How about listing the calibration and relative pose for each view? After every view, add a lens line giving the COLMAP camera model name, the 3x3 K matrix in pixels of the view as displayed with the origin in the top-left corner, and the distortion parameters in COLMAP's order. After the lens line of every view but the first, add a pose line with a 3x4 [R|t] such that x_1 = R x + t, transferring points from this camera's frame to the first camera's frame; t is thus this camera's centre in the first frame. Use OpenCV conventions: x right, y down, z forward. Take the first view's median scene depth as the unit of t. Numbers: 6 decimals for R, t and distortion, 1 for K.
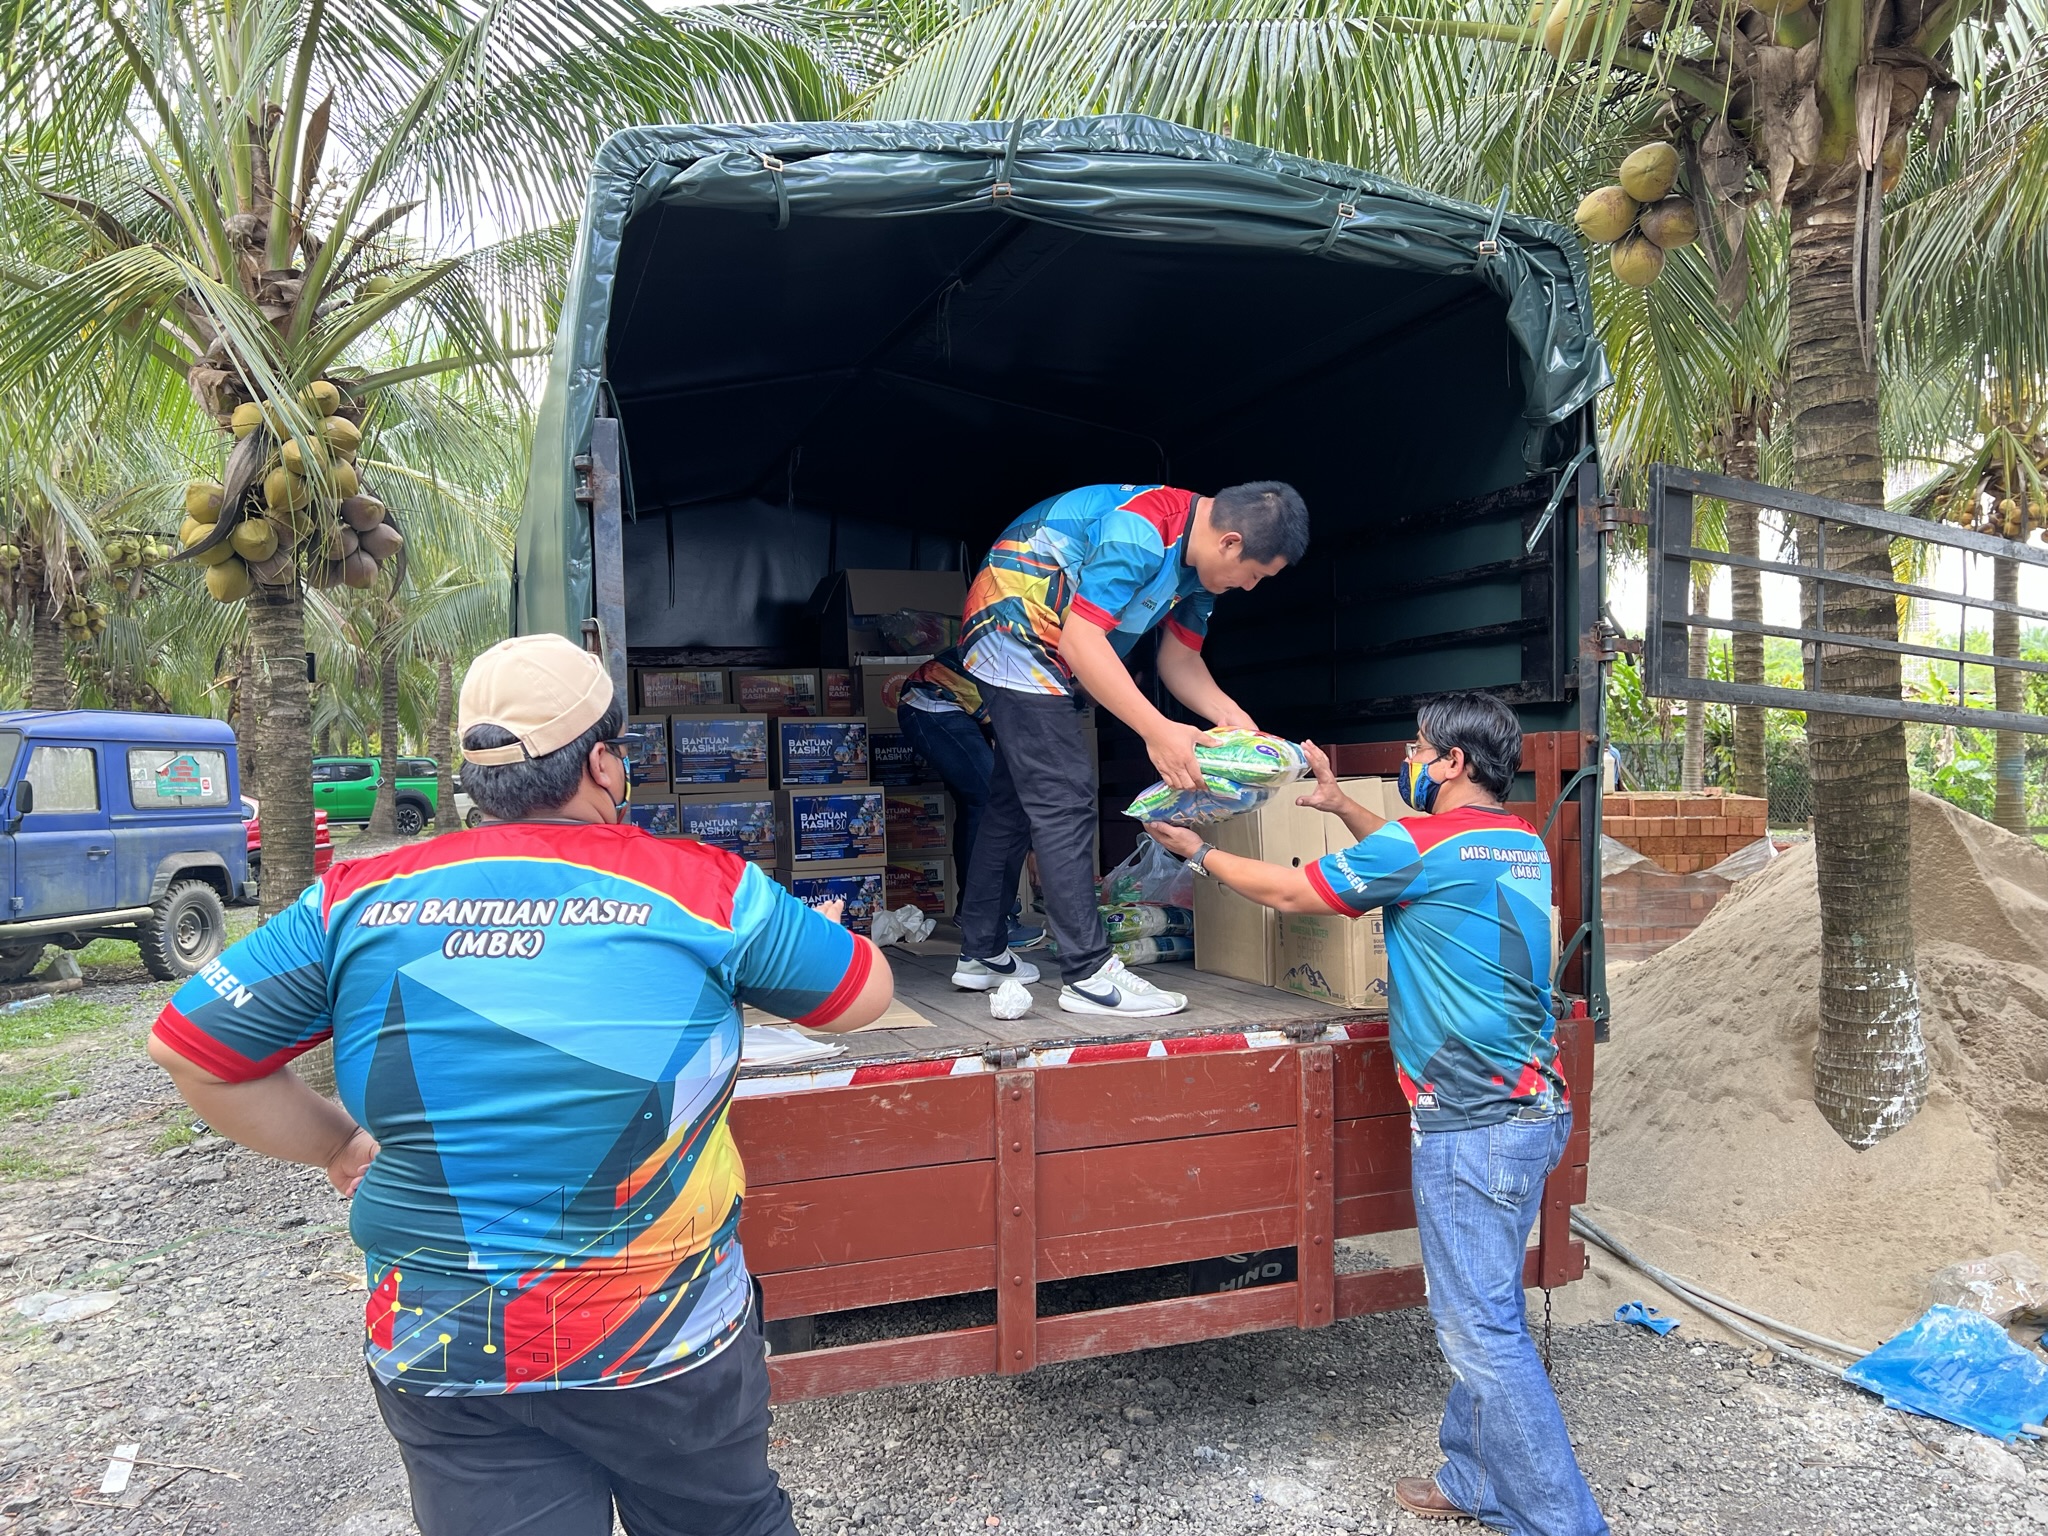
lens RADIAL K [[1566.4, 0, 1008.4], [0, 1566.4, 765.7], [0, 0, 1]] dist [0.049219, -0.051091]
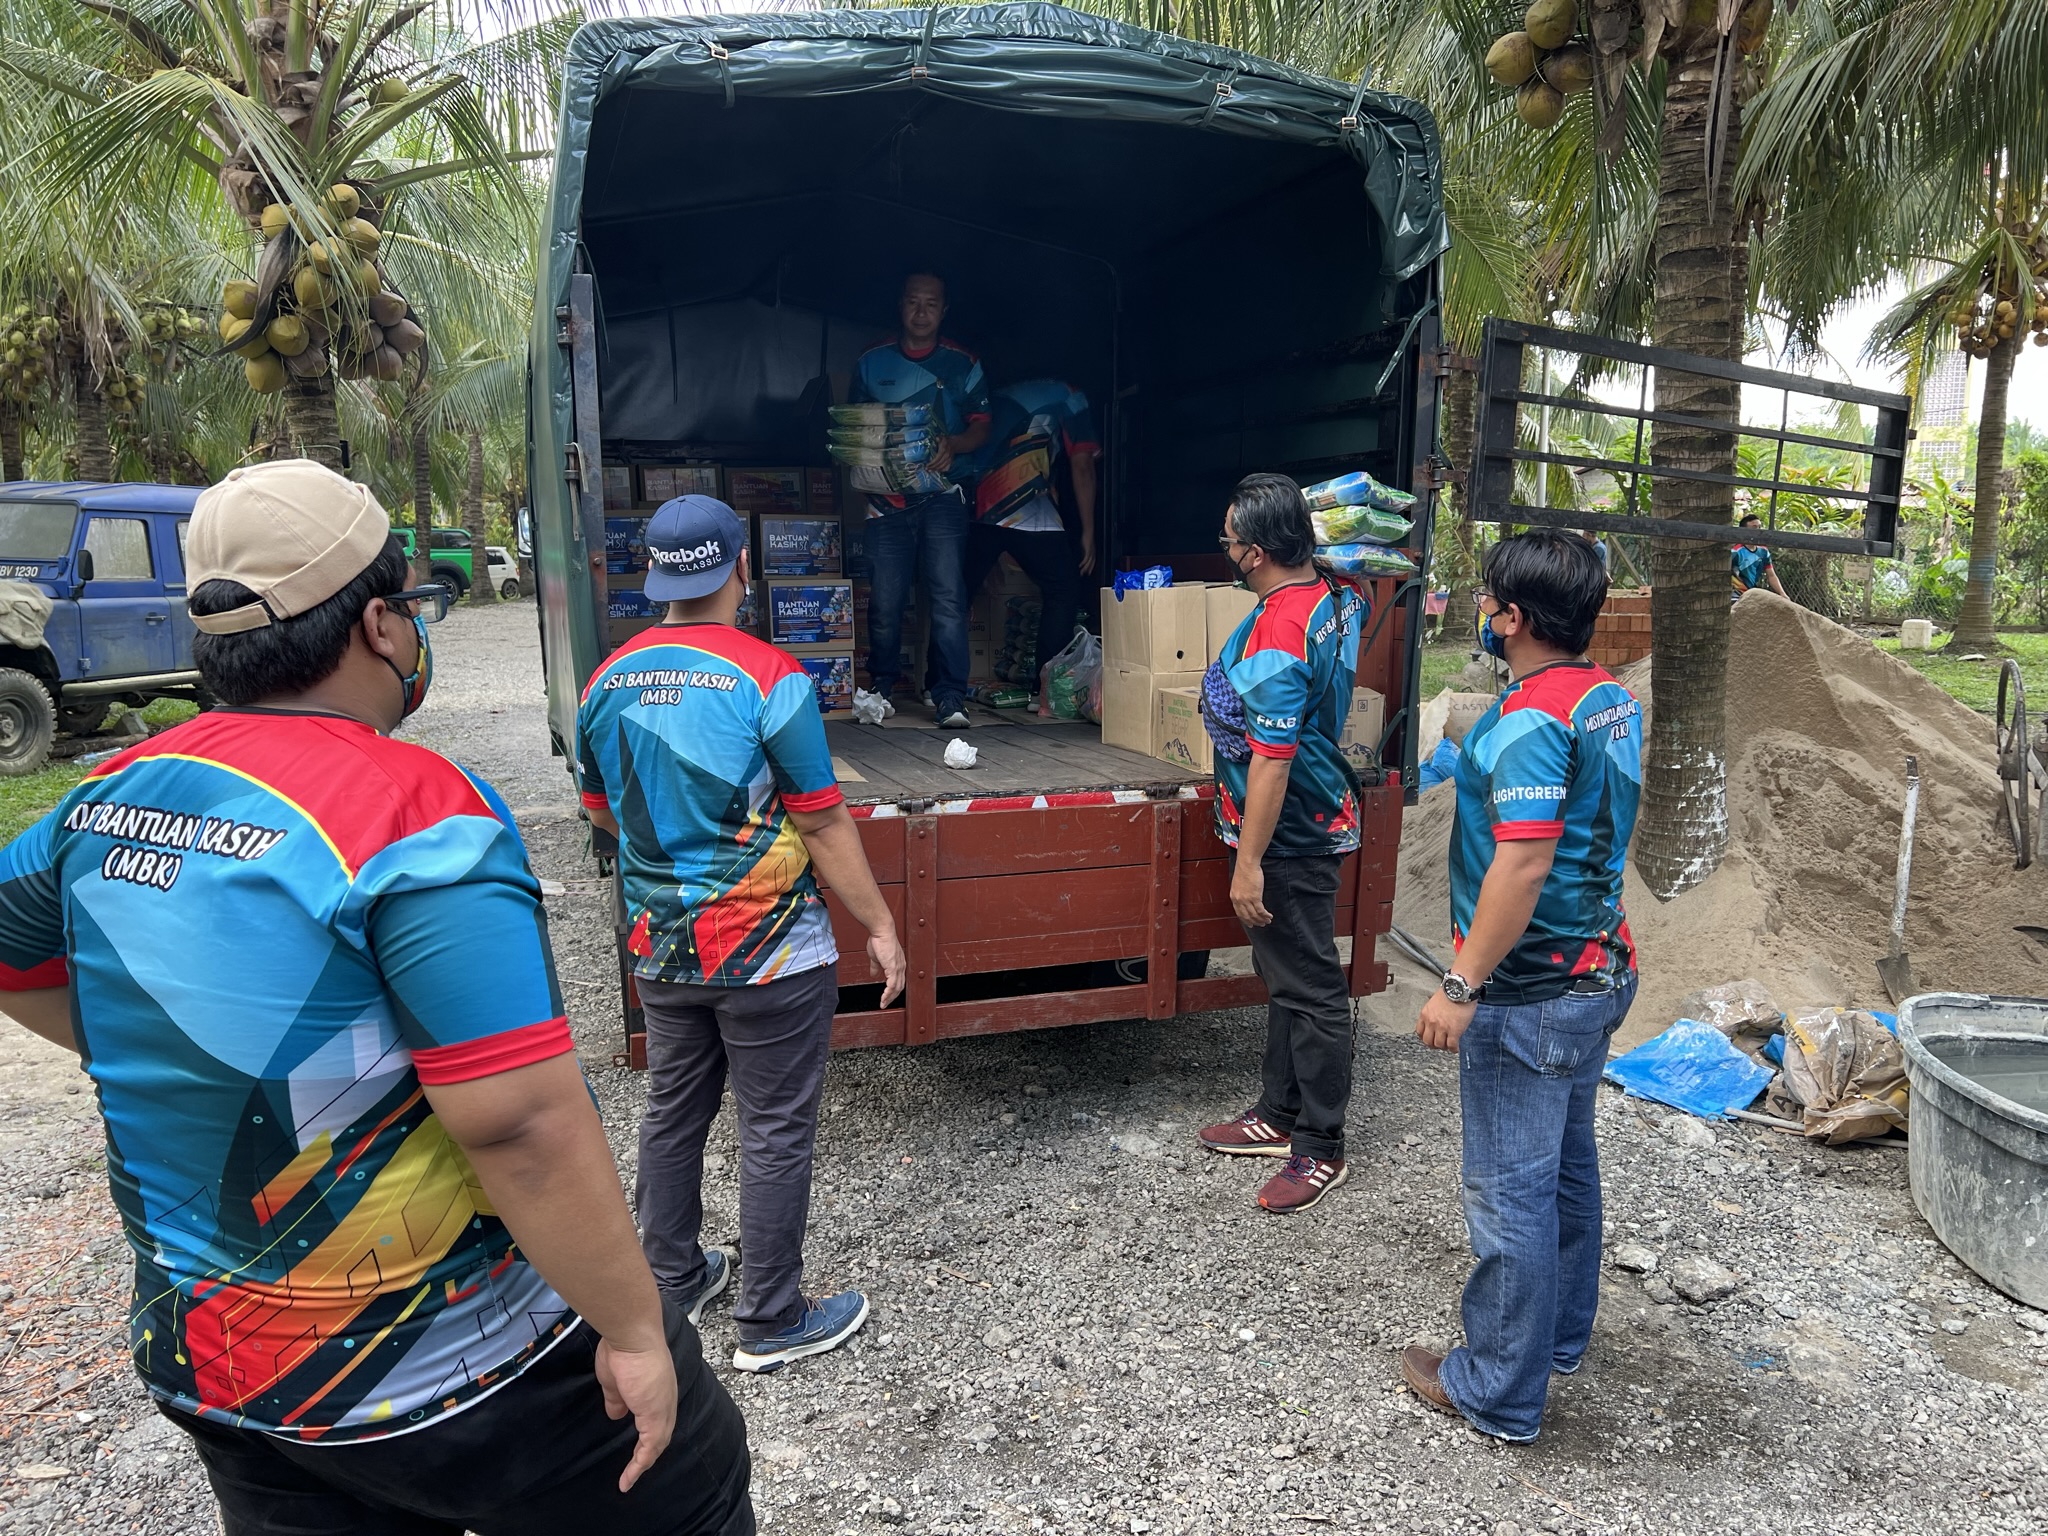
lens RADIAL K [[1566.4, 0, 1032.0], [0, 1566.4, 769.4], [0, 0, 1]] dist [0.049219, -0.051091]
pose [[0.999787, 0.019003, -0.008038, 0.072922], [-0.017665, 0.989637, 0.142504, -0.016771], [0.010663, -0.142332, 0.989762, -0.169871]]
